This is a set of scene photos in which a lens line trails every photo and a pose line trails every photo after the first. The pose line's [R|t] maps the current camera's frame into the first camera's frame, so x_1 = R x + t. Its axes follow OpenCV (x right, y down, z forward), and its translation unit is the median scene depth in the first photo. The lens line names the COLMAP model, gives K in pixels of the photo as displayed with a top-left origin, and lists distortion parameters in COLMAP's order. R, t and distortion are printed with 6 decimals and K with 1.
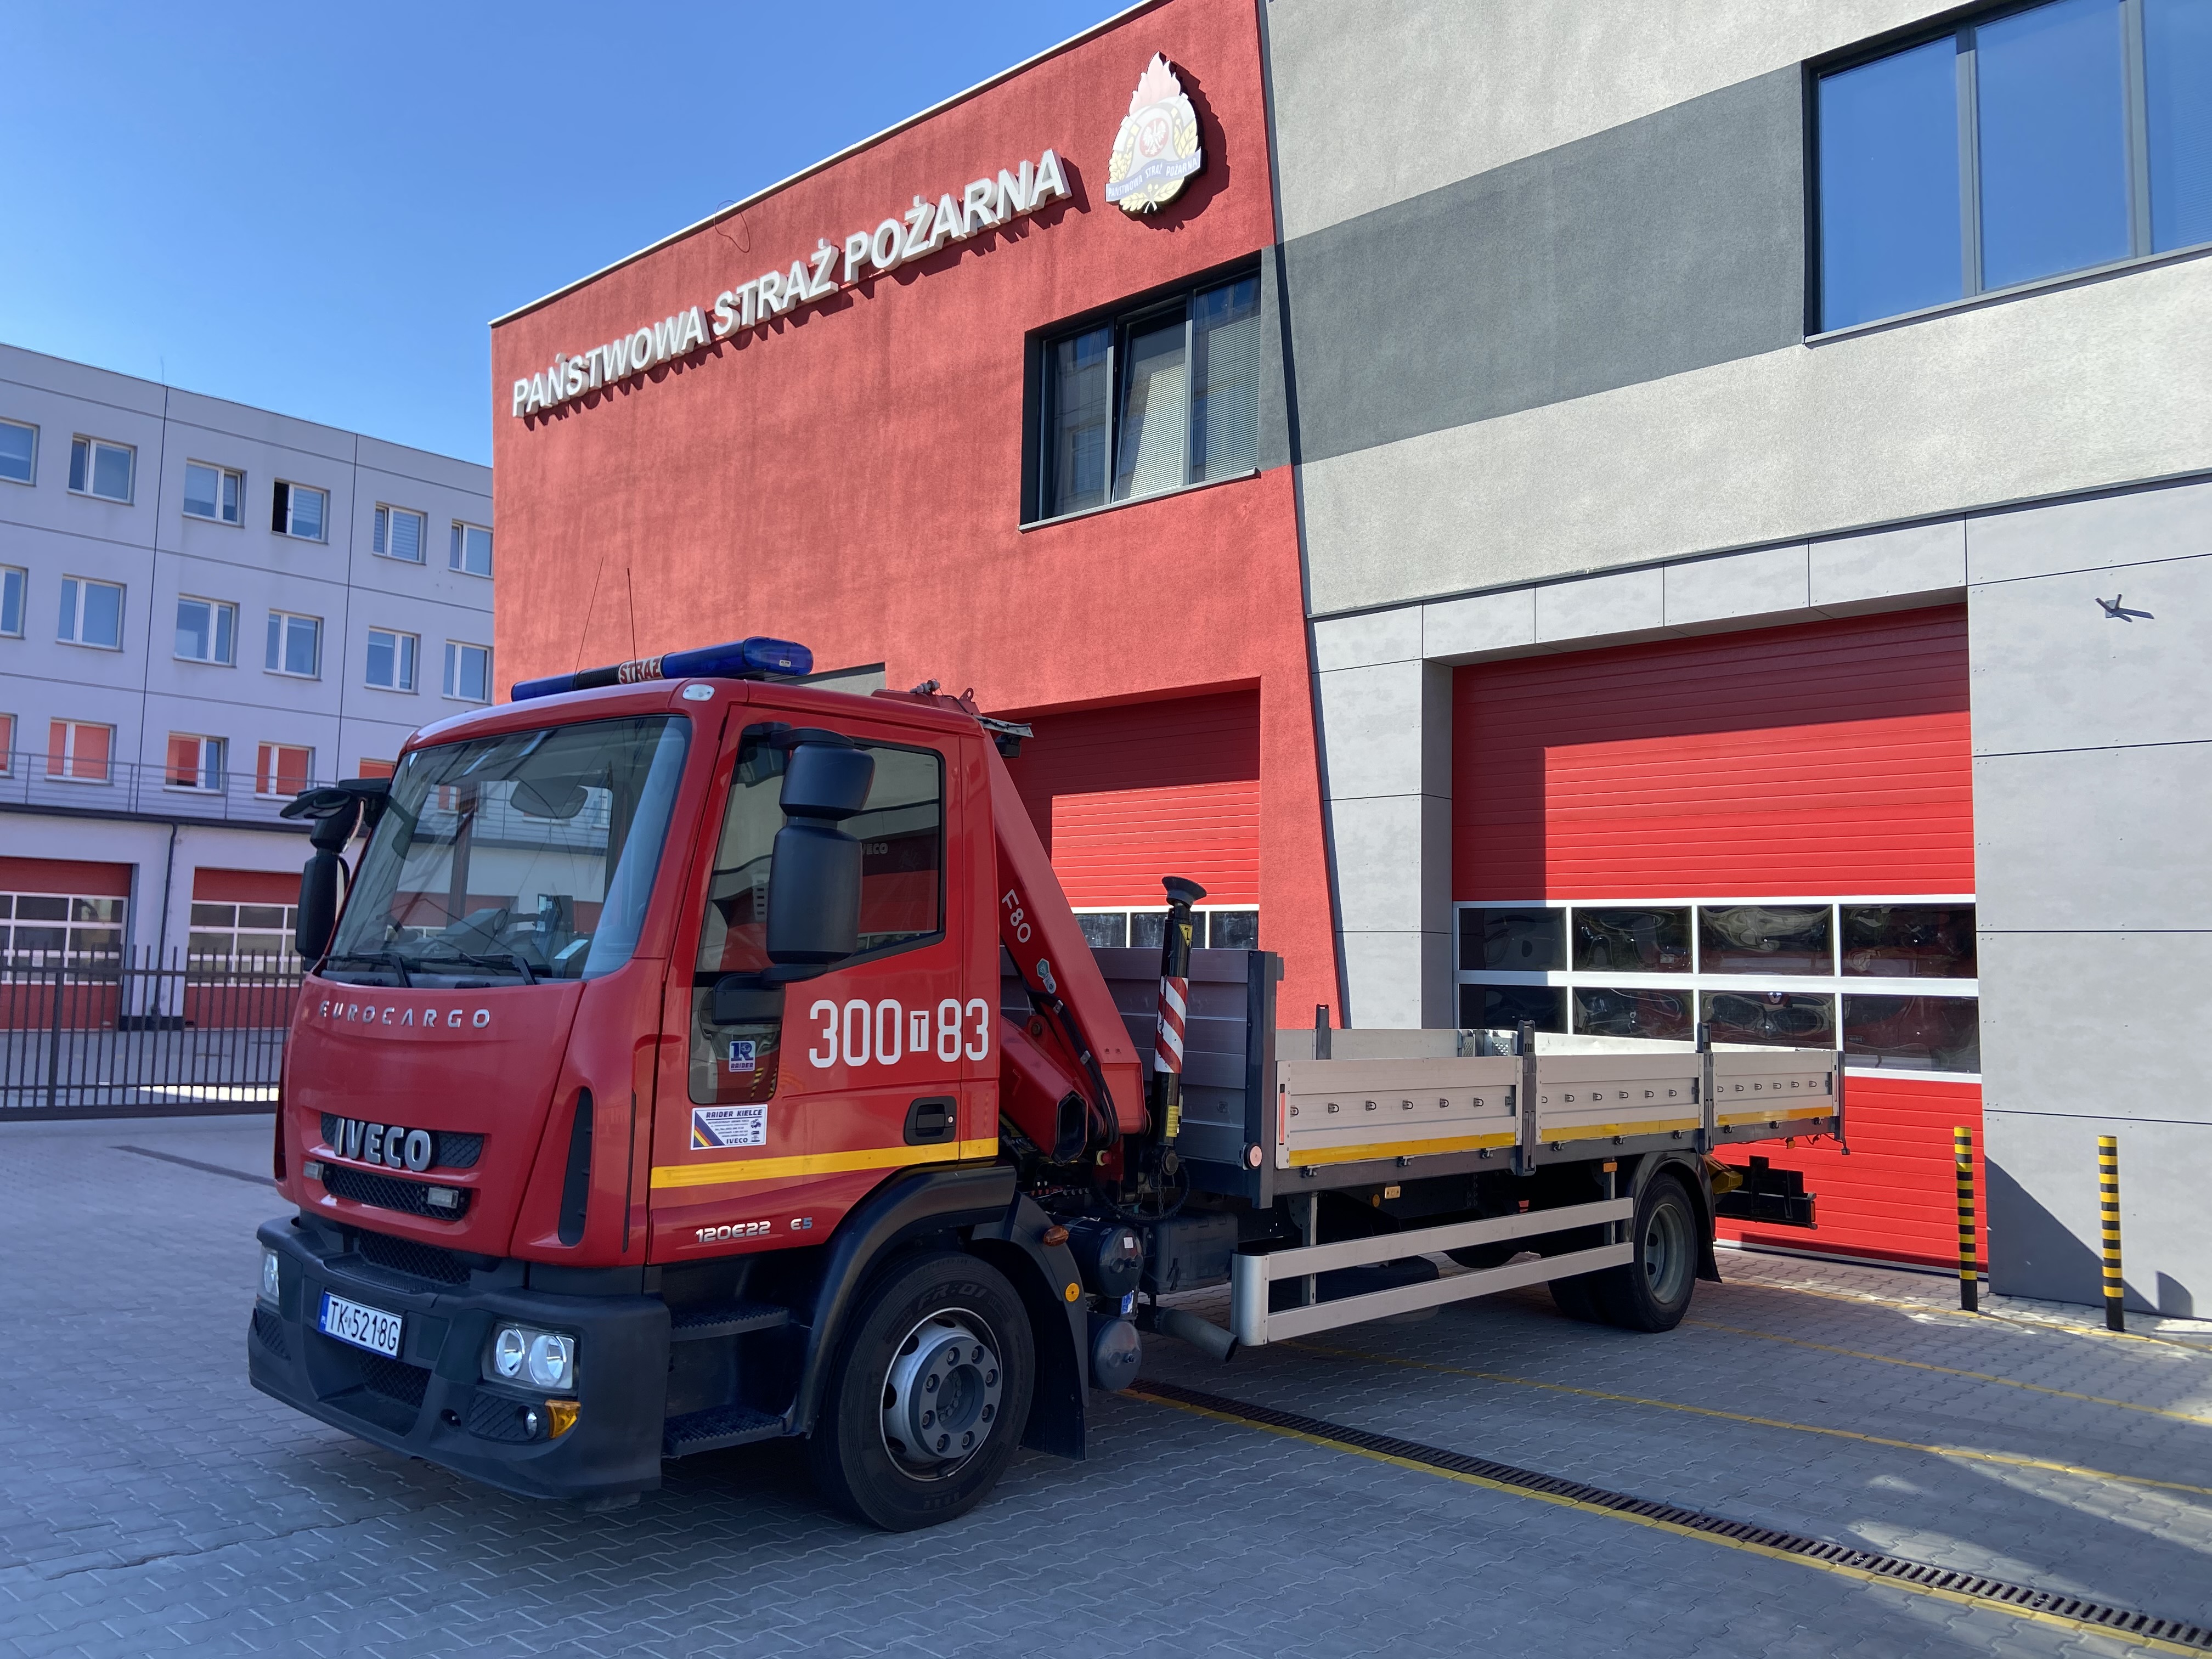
lens RADIAL K [[1665.8, 0, 1101.1], [0, 1665.8, 799.9], [0, 0, 1]] dist [0.119121, -0.150122]
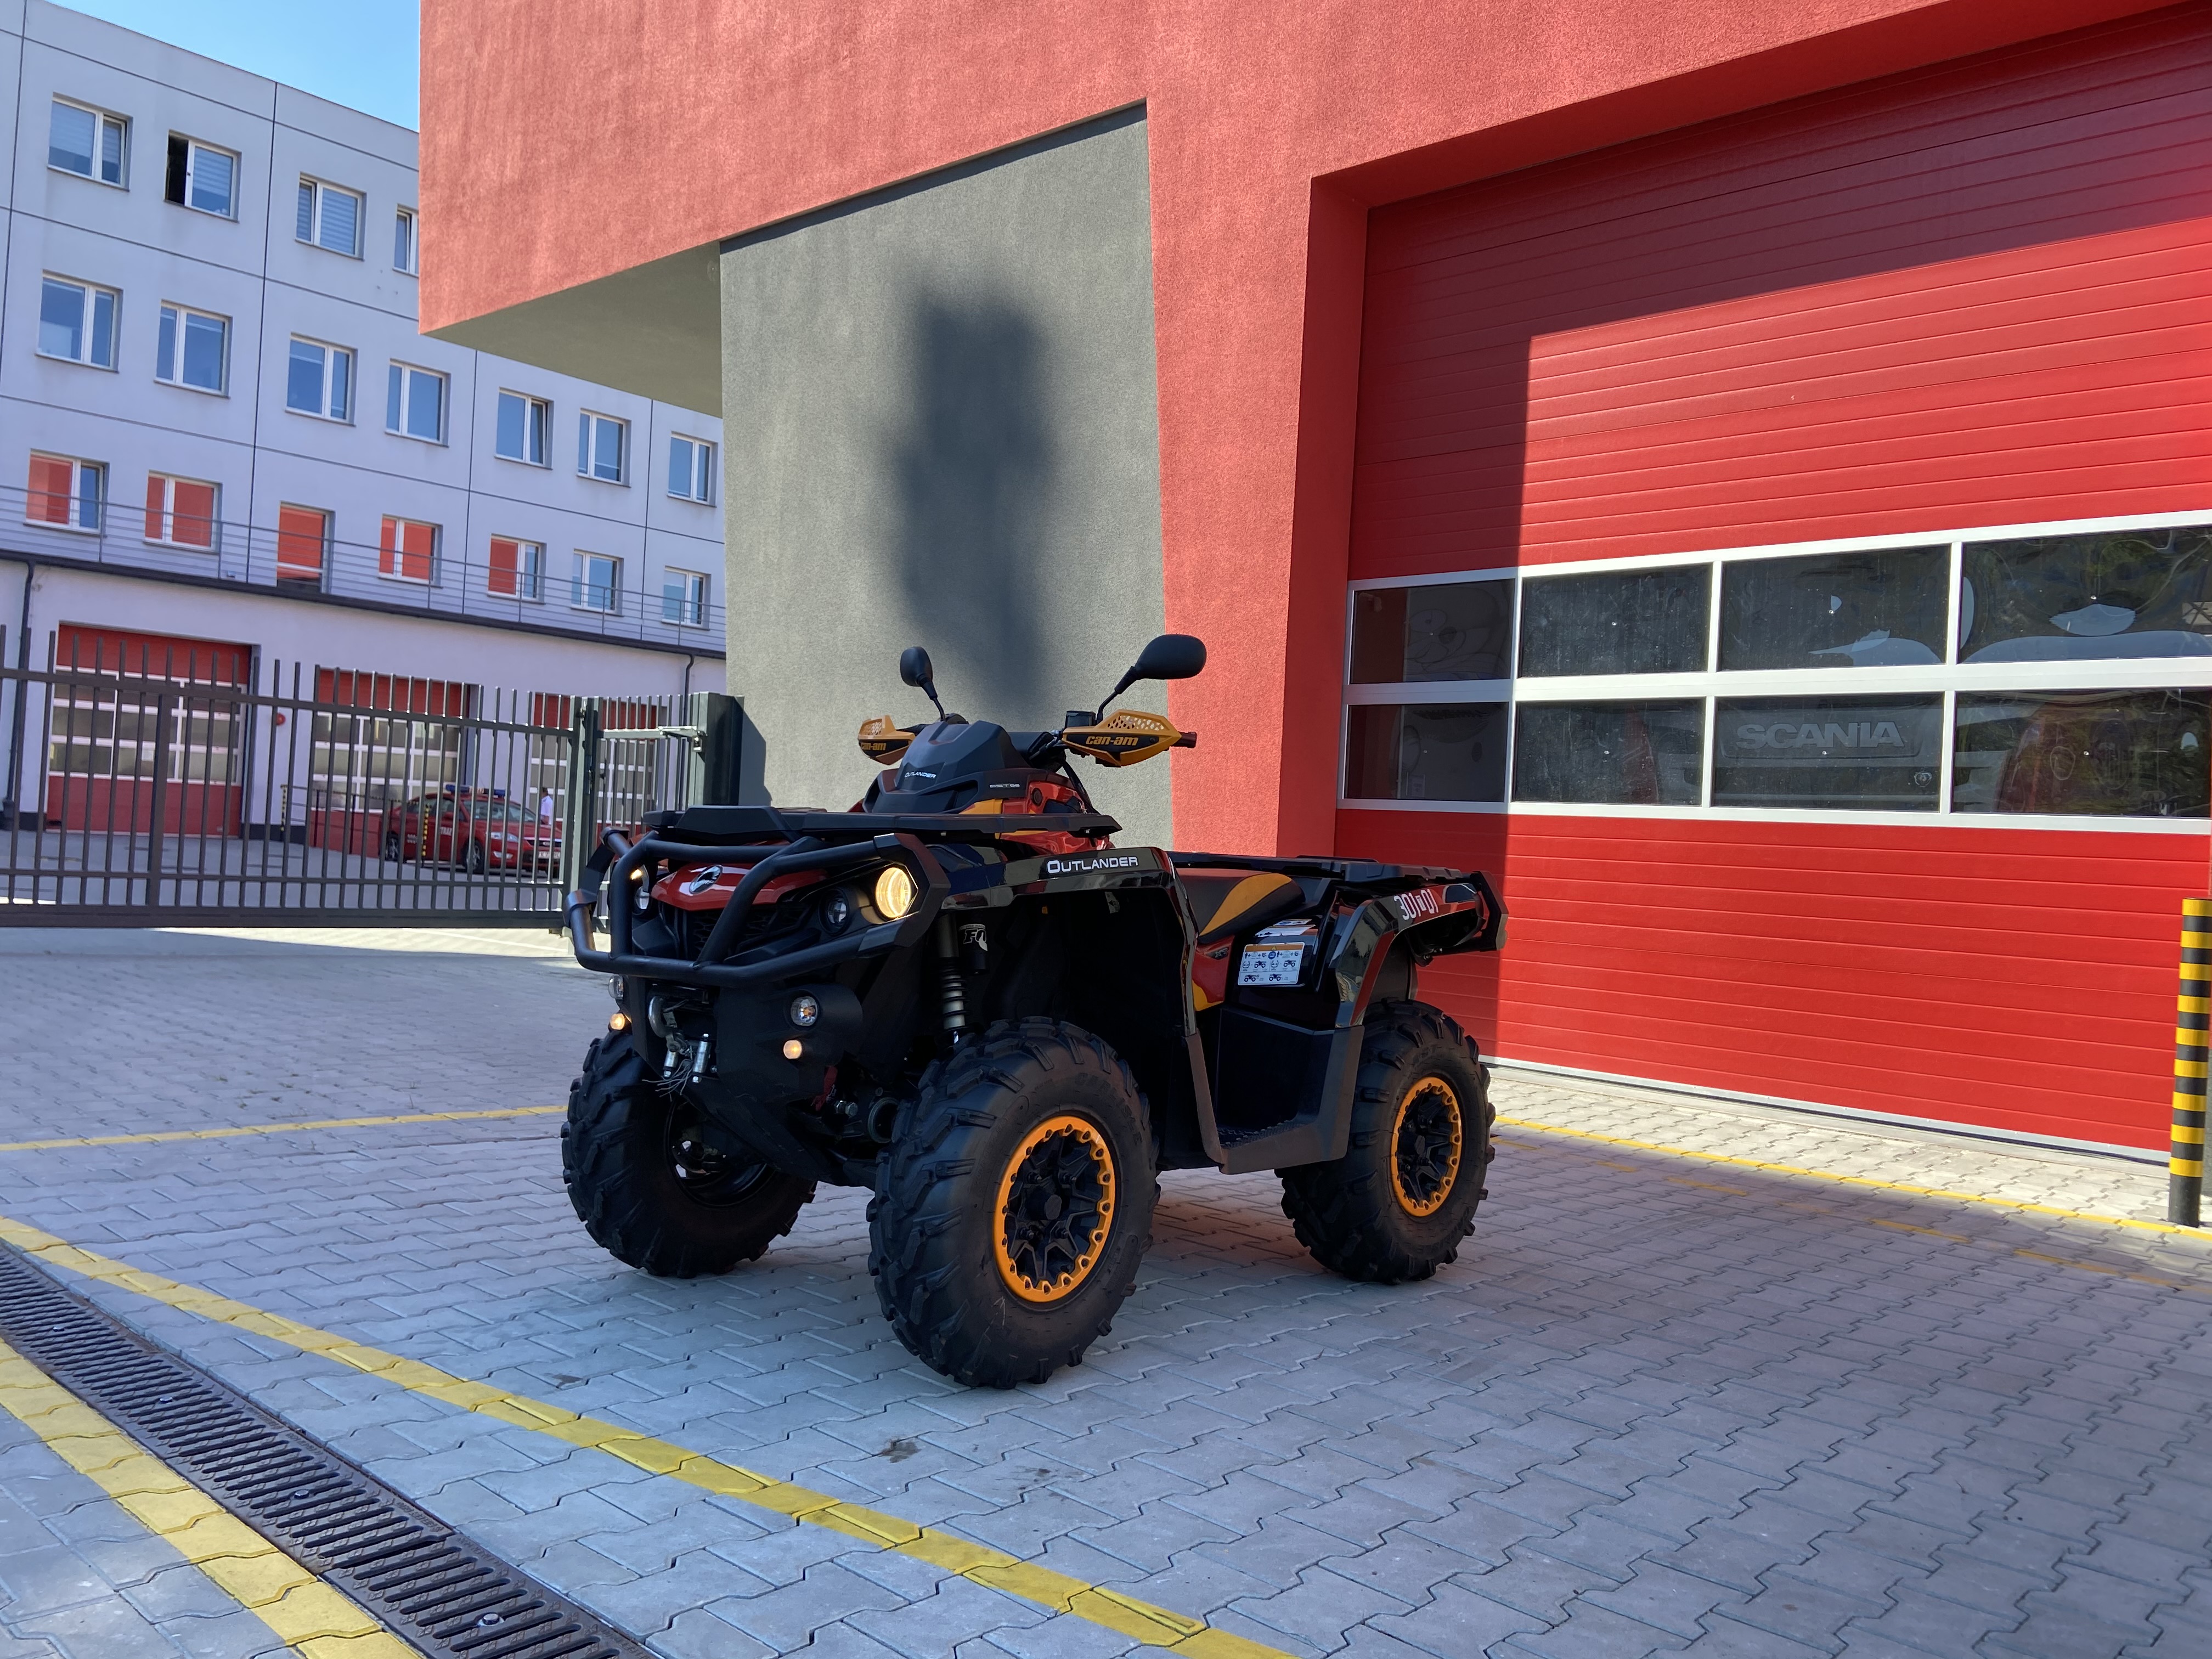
lens RADIAL K [[1665.8, 0, 1101.1], [0, 1665.8, 799.9], [0, 0, 1]] dist [0.119121, -0.150122]
pose [[0.999340, 0.034184, 0.012276, -0.126430], [-0.035054, 0.996219, 0.079495, 0.080662], [-0.009512, -0.079873, 0.996760, 0.414740]]
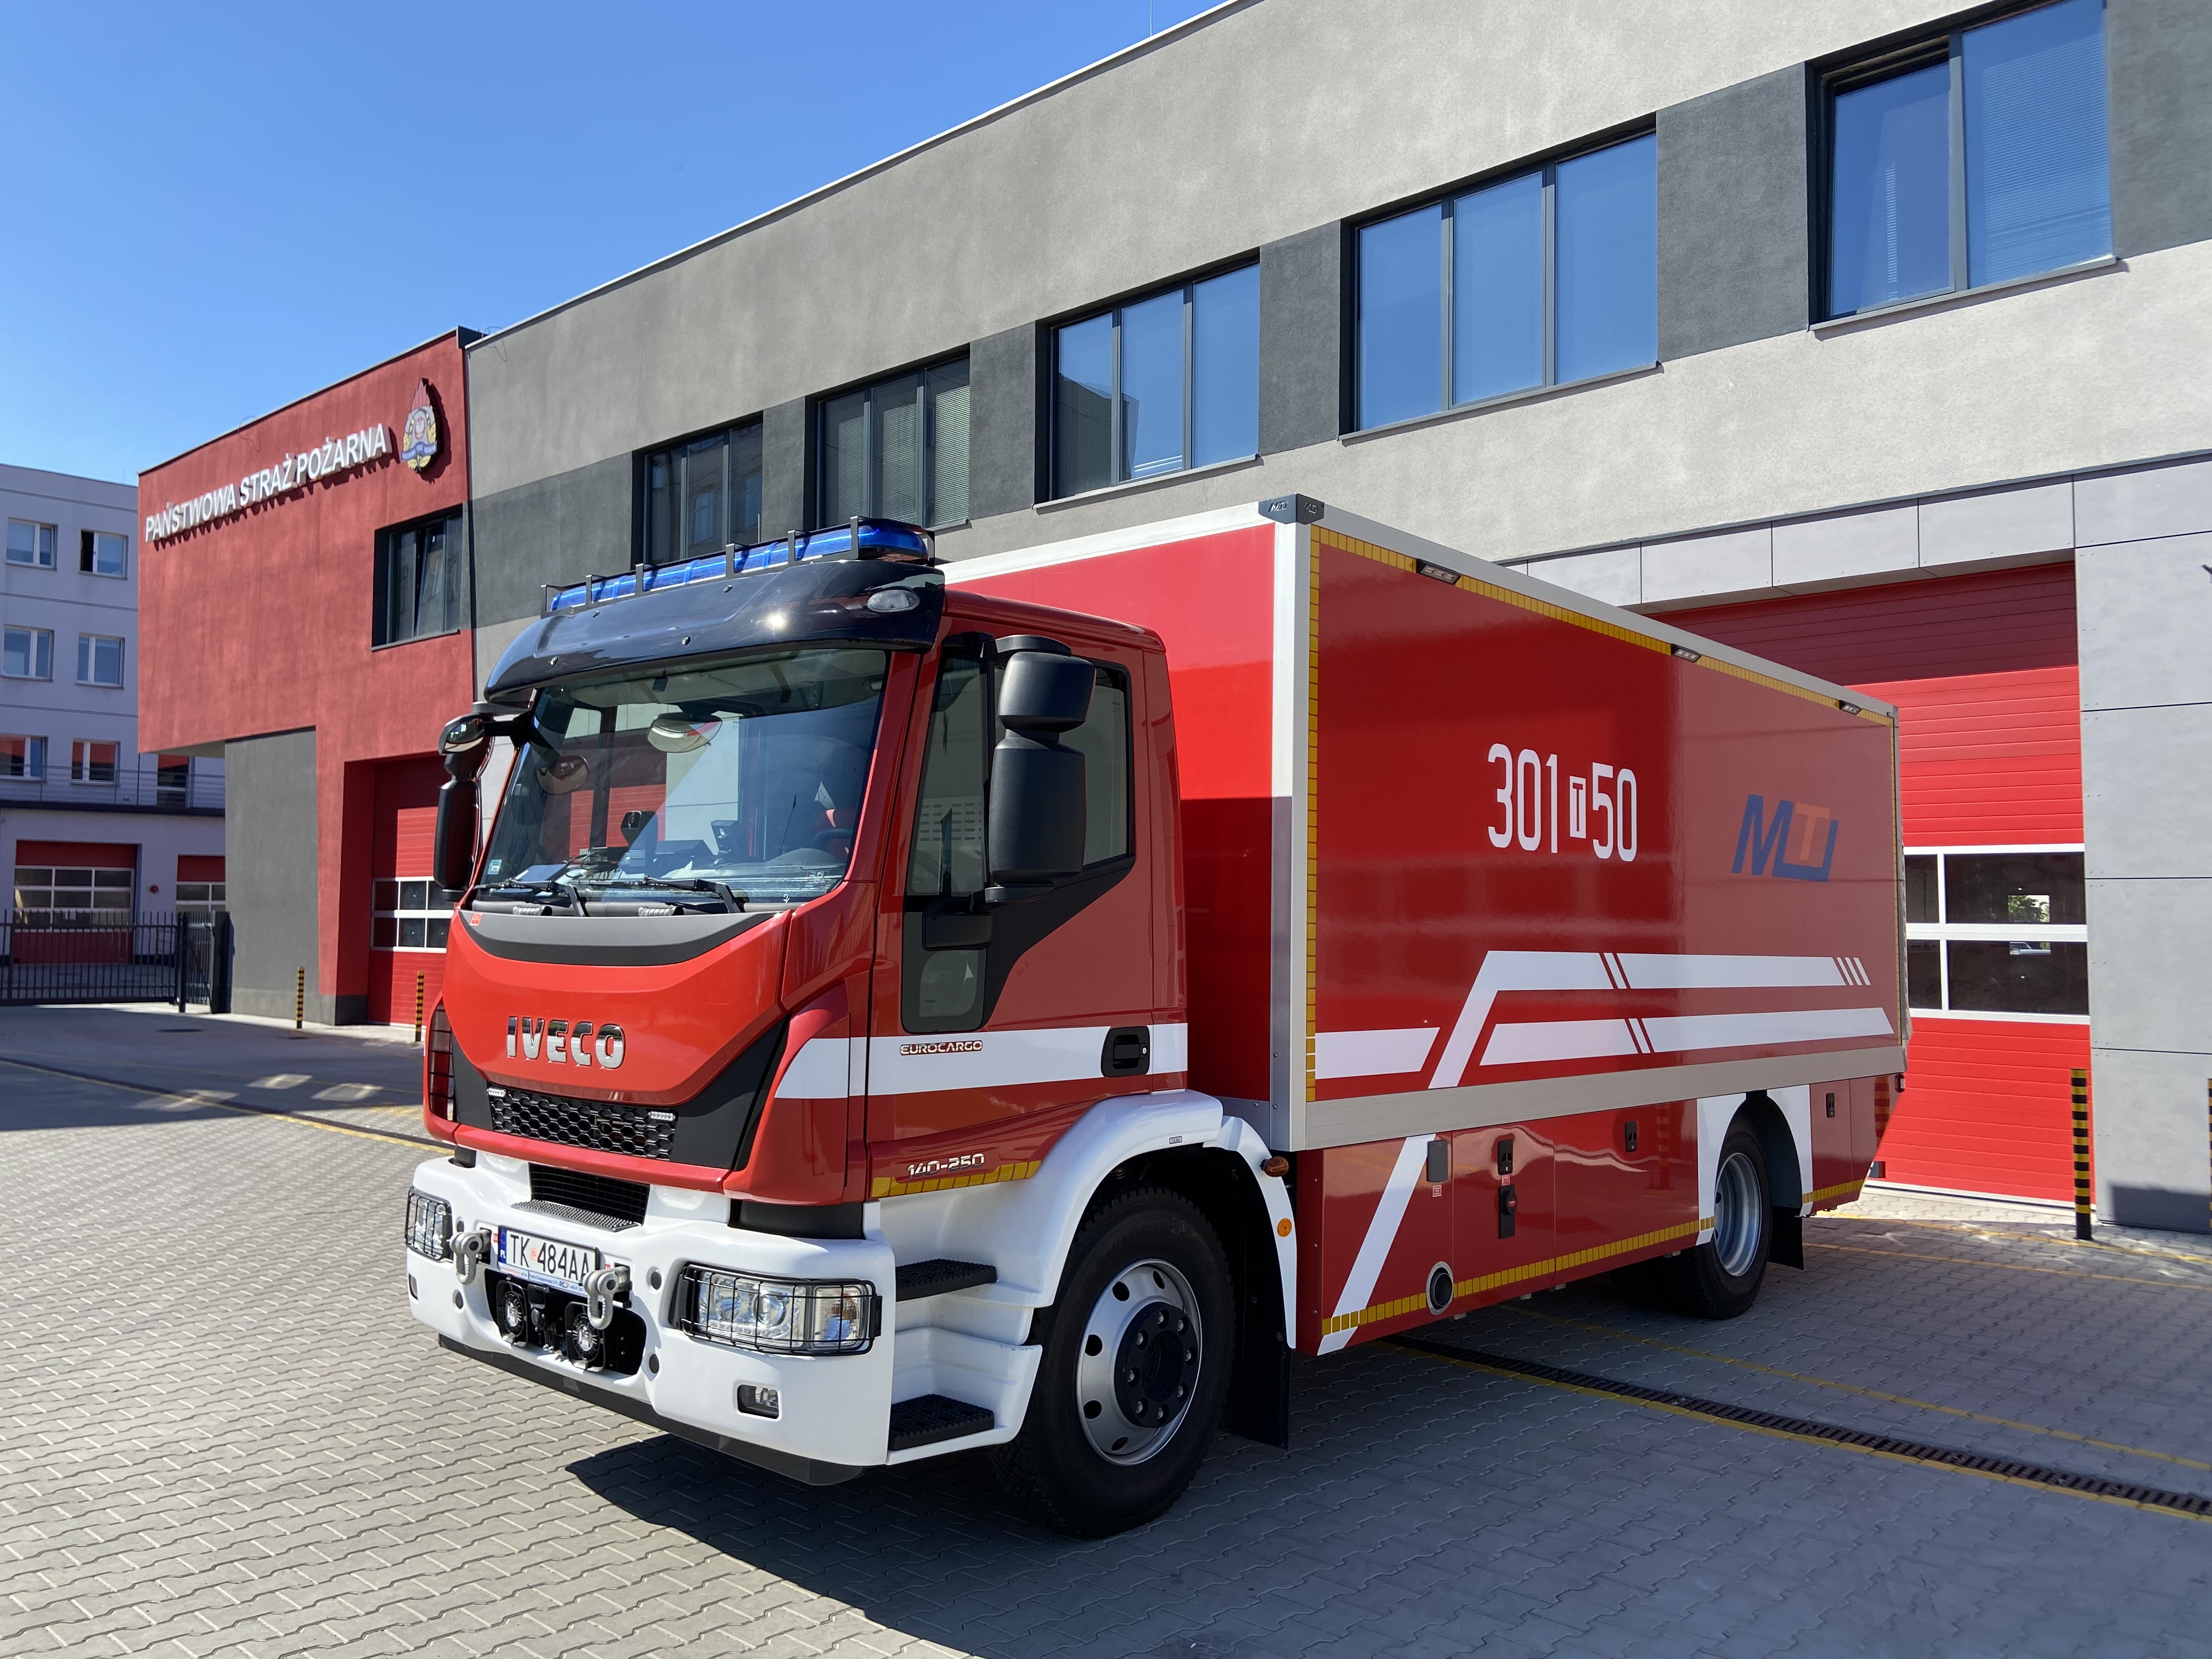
lens RADIAL K [[1665.8, 0, 1101.1], [0, 1665.8, 799.9], [0, 0, 1]] dist [0.119121, -0.150122]
pose [[0.999947, -0.009993, 0.002621, 0.552874], [0.009896, 0.999339, 0.034966, -0.053748], [-0.002969, -0.034938, 0.999385, -0.566471]]
